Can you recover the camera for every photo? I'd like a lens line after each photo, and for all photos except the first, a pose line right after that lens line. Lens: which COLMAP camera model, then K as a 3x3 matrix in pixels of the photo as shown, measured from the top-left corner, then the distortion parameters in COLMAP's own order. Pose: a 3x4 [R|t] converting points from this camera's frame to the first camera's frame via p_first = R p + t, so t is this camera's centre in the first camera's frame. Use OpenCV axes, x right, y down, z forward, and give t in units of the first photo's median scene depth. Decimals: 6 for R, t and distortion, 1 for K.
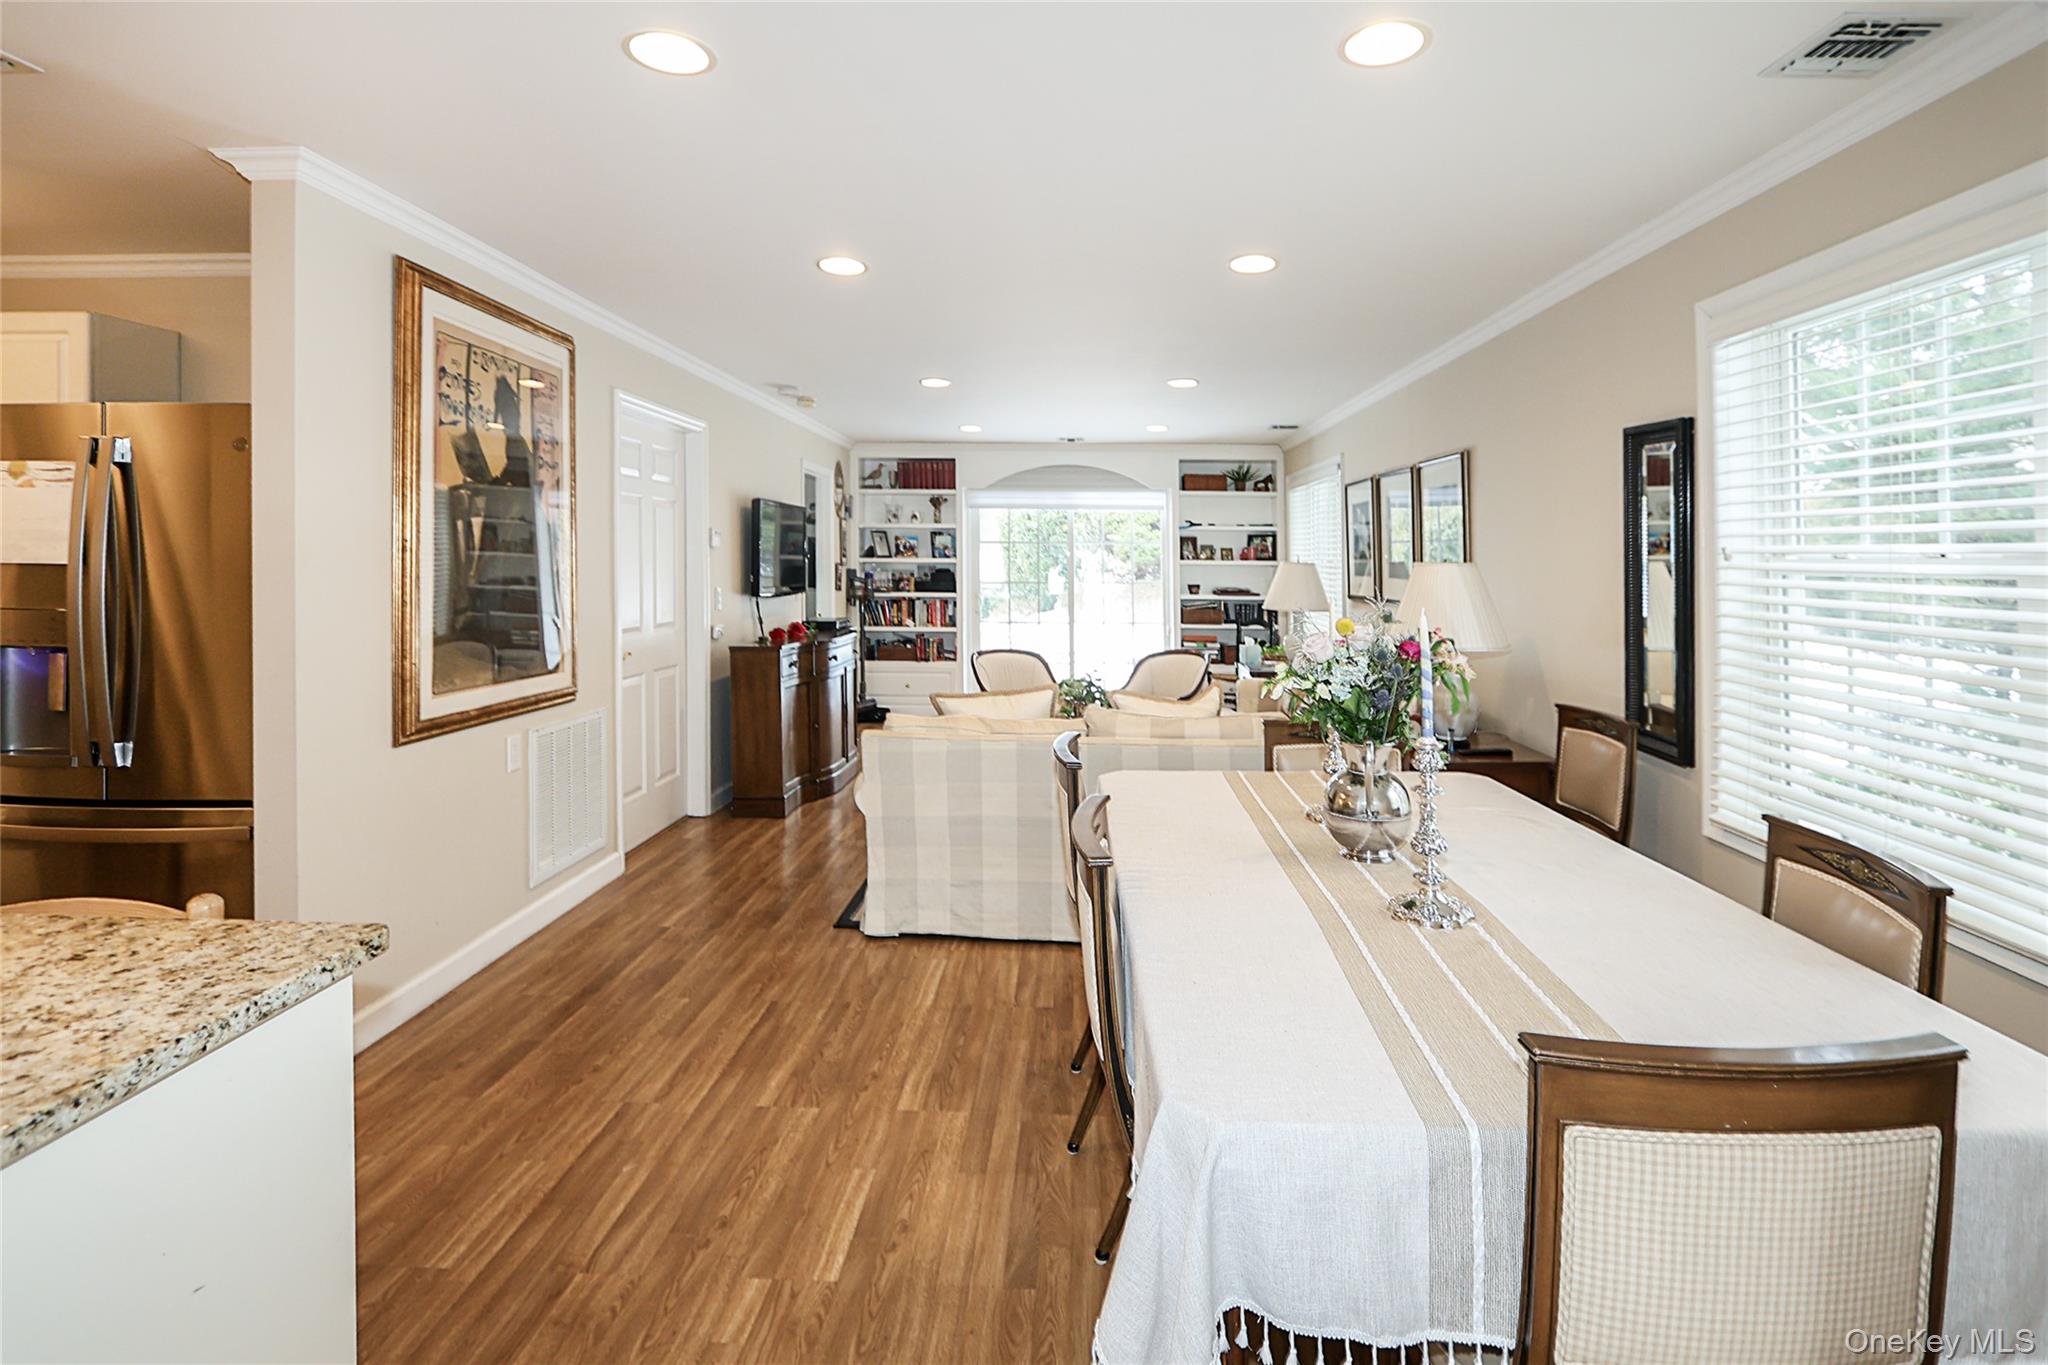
lens RADIAL K [[996.3, 0, 991.7], [0, 996.3, 560.0], [0, 0, 1]] dist [-0.004015, -0.000376]
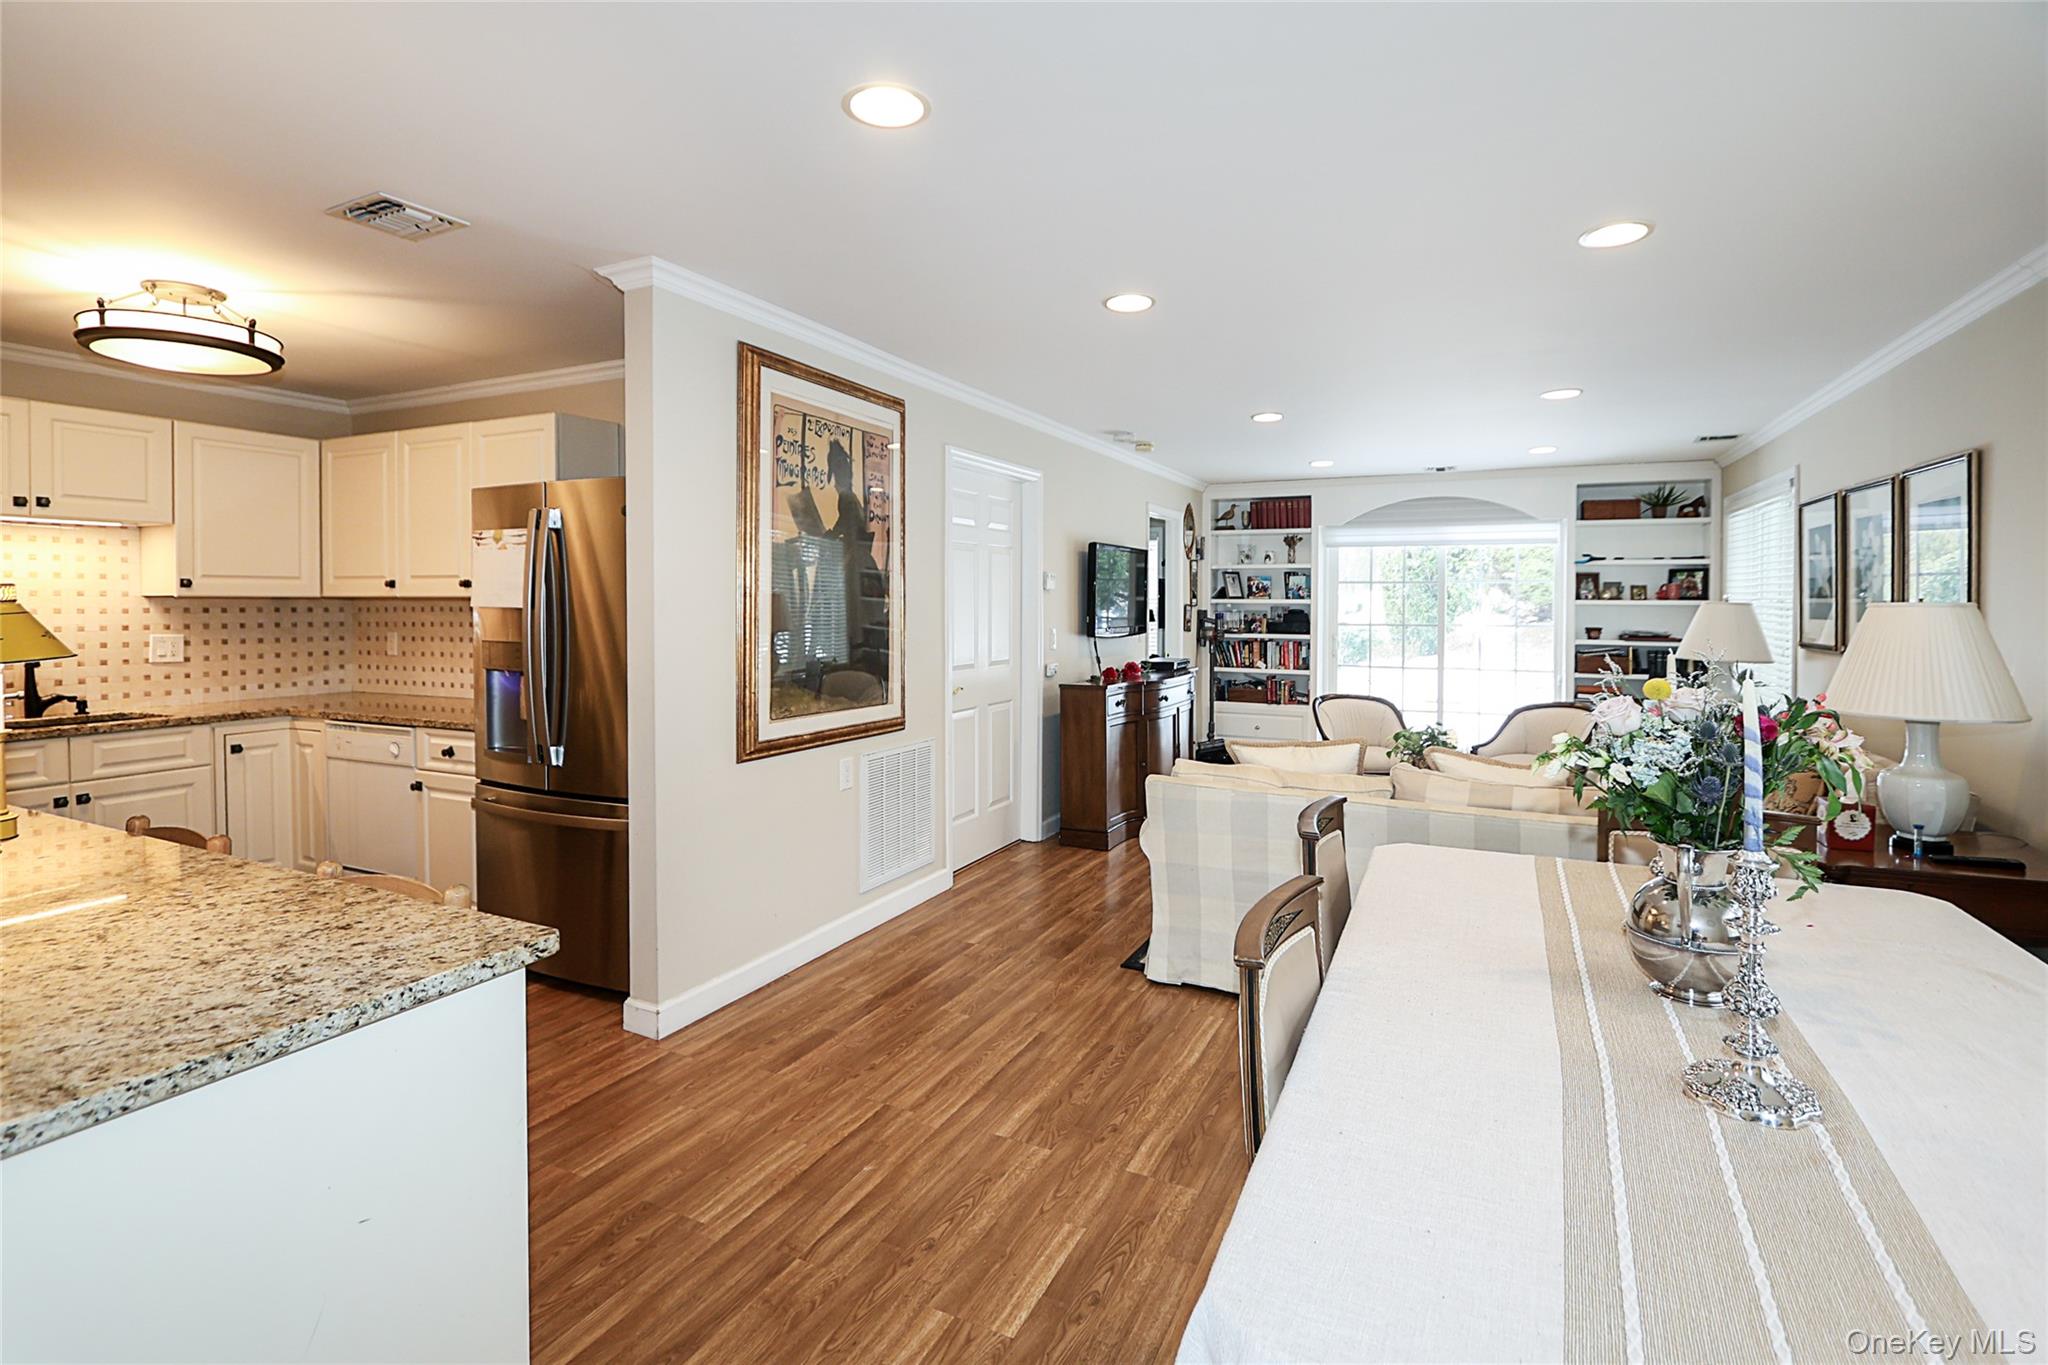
lens RADIAL K [[945.5, 0, 983.2], [0, 945.5, 634.5], [0, 0, 1]] dist [-0.005931, -0.000527]
pose [[0.918538, 0.009469, -0.395219, 0.095651], [0.004505, 0.999398, 0.034414, -0.000968], [0.395306, -0.033391, 0.917942, 0.084092]]
